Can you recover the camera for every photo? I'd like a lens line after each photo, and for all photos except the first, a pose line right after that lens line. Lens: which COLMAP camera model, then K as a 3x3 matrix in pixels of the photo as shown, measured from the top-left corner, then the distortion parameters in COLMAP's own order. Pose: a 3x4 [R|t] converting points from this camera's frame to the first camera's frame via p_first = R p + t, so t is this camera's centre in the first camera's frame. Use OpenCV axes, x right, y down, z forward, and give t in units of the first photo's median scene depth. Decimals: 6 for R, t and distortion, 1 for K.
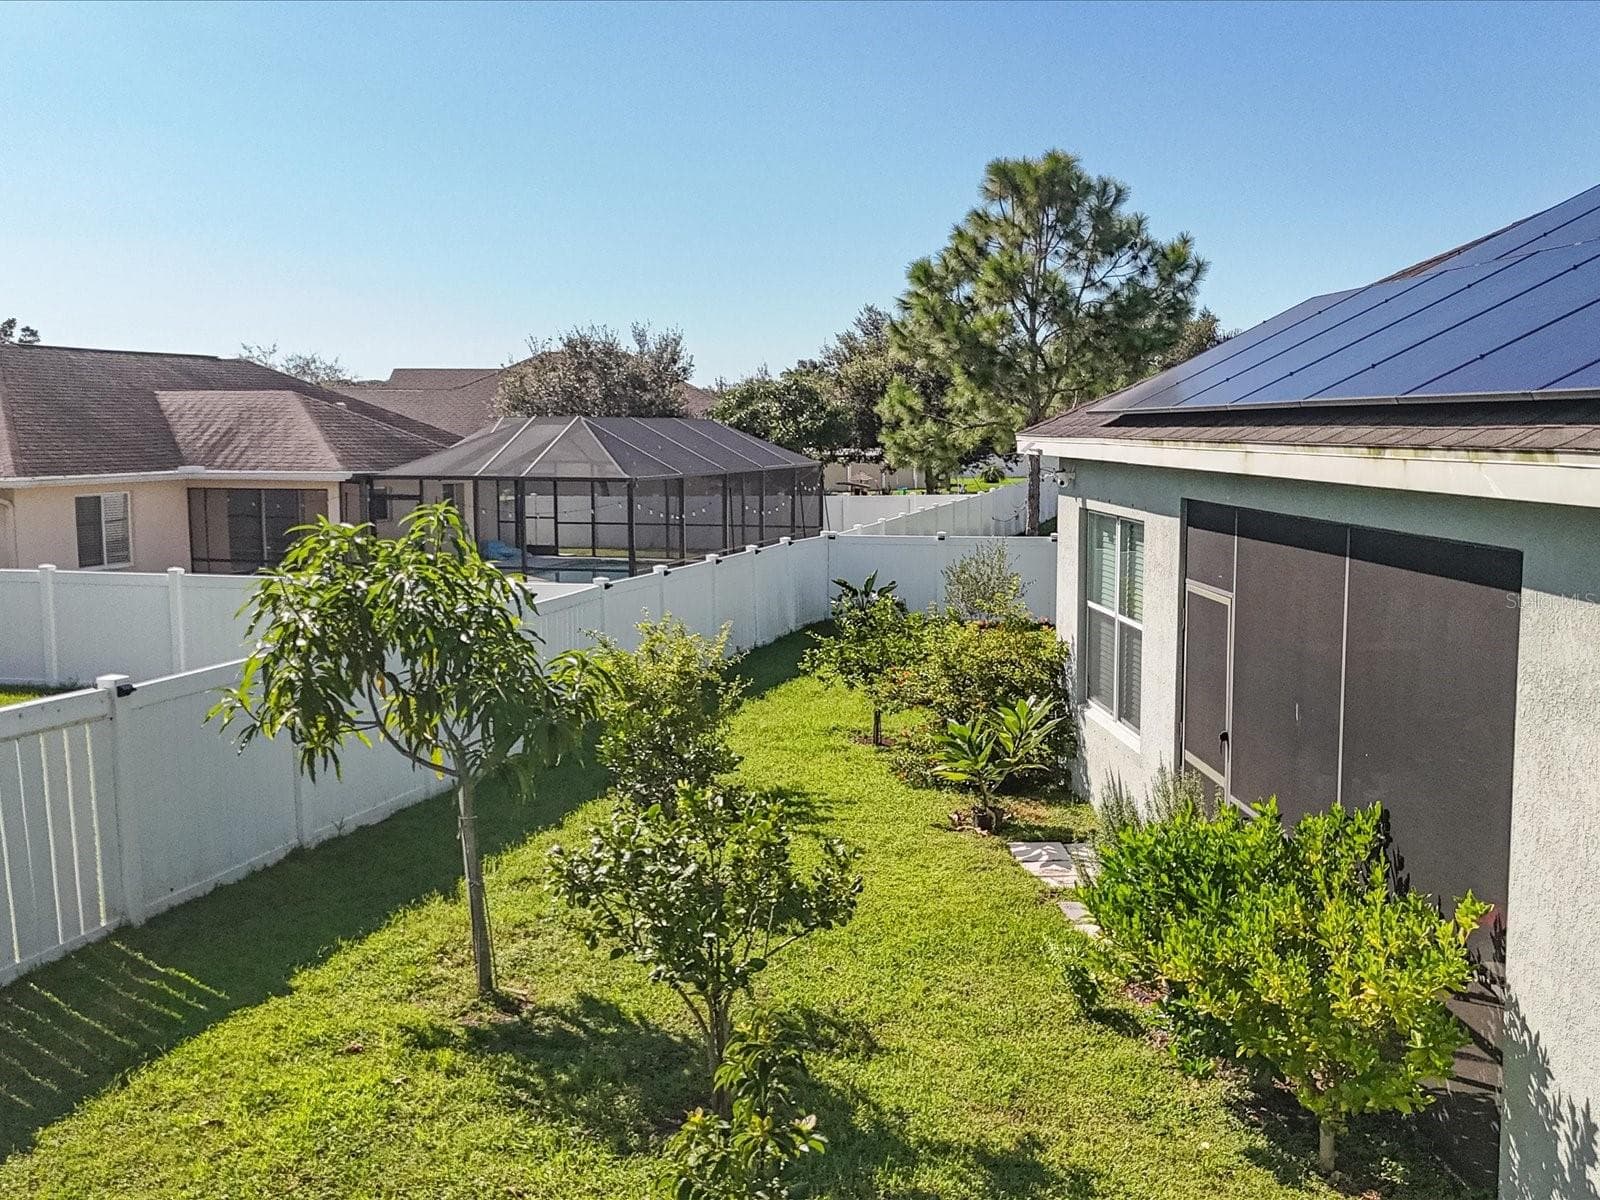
lens RADIAL K [[1557.6, 0, 803.8], [0, 1557.6, 603.5], [0, 0, 1]] dist [0.047361, 0.000000]
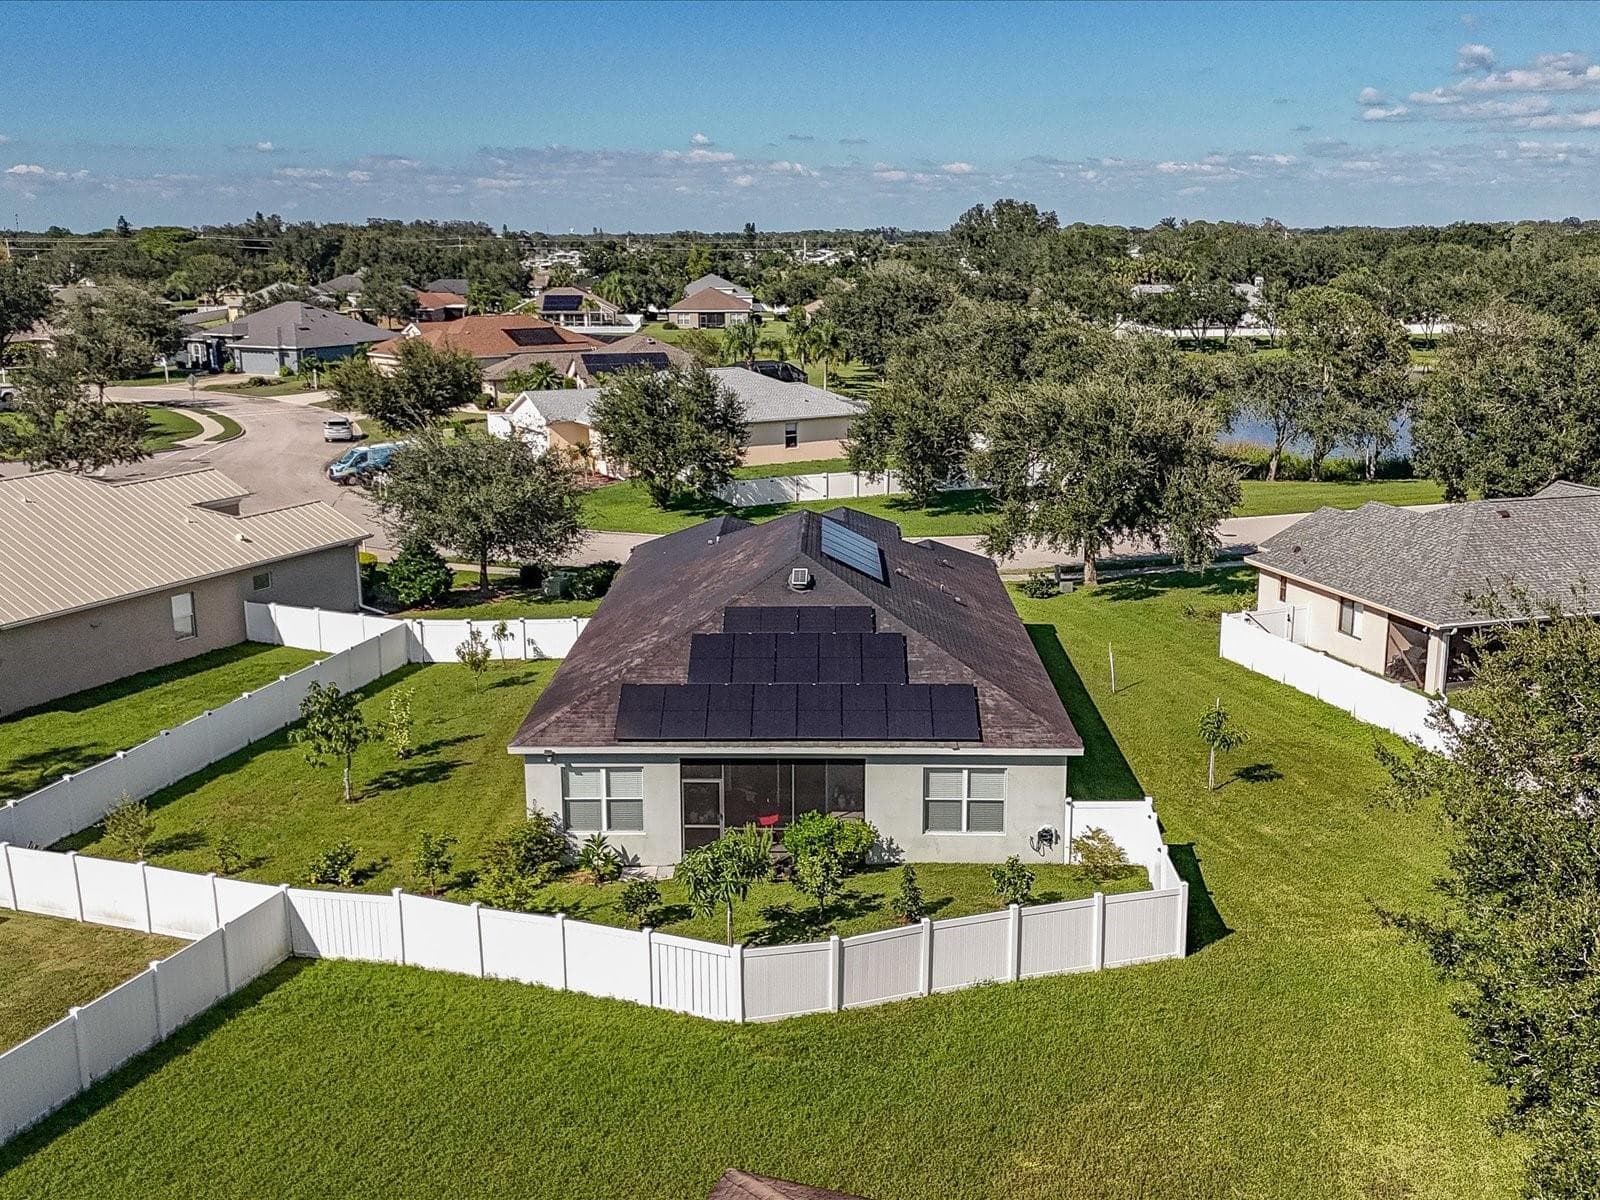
lens RADIAL K [[1557.6, 0, 809.4], [0, 1557.6, 600.1], [0, 0, 1]] dist [0.047361, 0.000000]
pose [[0.069966, -0.221653, 0.972612, -3.367925], [0.115156, 0.970278, 0.212837, -1.233810], [-0.990880, 0.097111, 0.093411, 0.374772]]
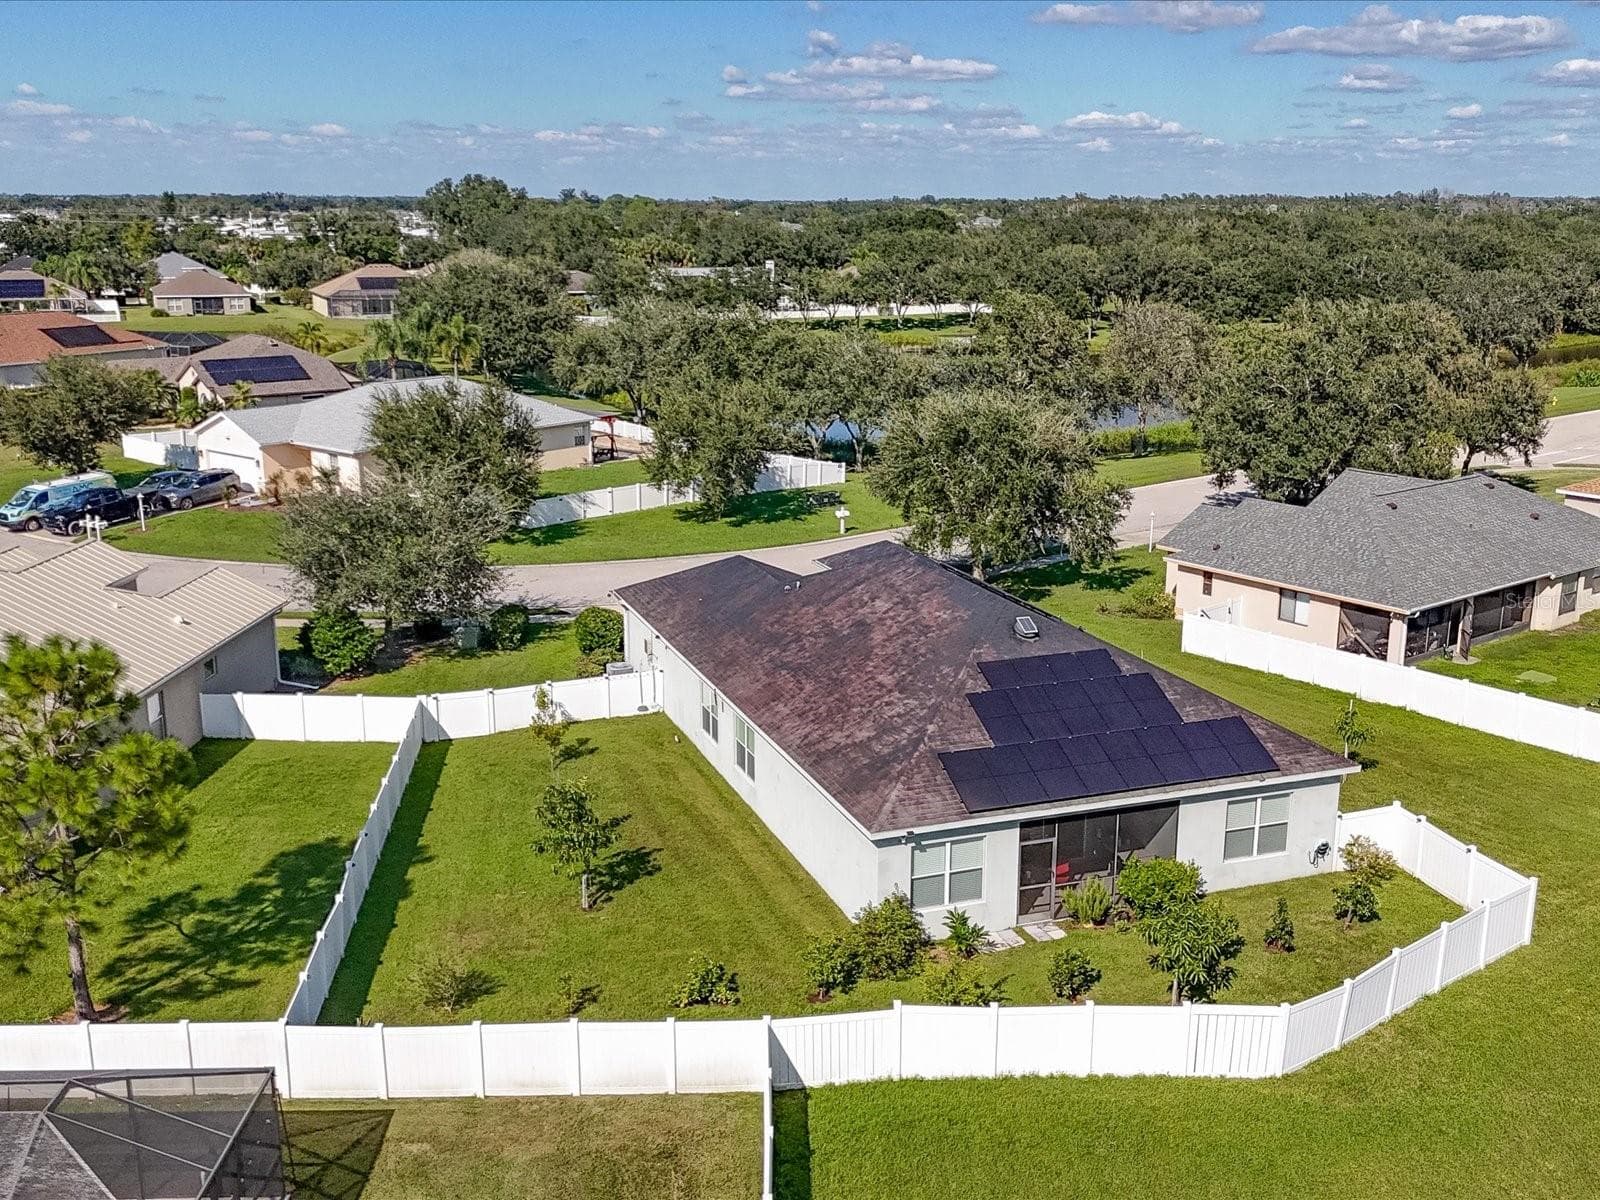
lens RADIAL K [[1557.6, 0, 801.0], [0, 1557.6, 604.5], [0, 0, 1]] dist [0.047361, 0.000000]
pose [[-0.297070, -0.232969, 0.925999, -3.023842], [0.105987, 0.955742, 0.274453, -1.705175], [-0.948955, 0.179676, -0.259231, 2.505104]]
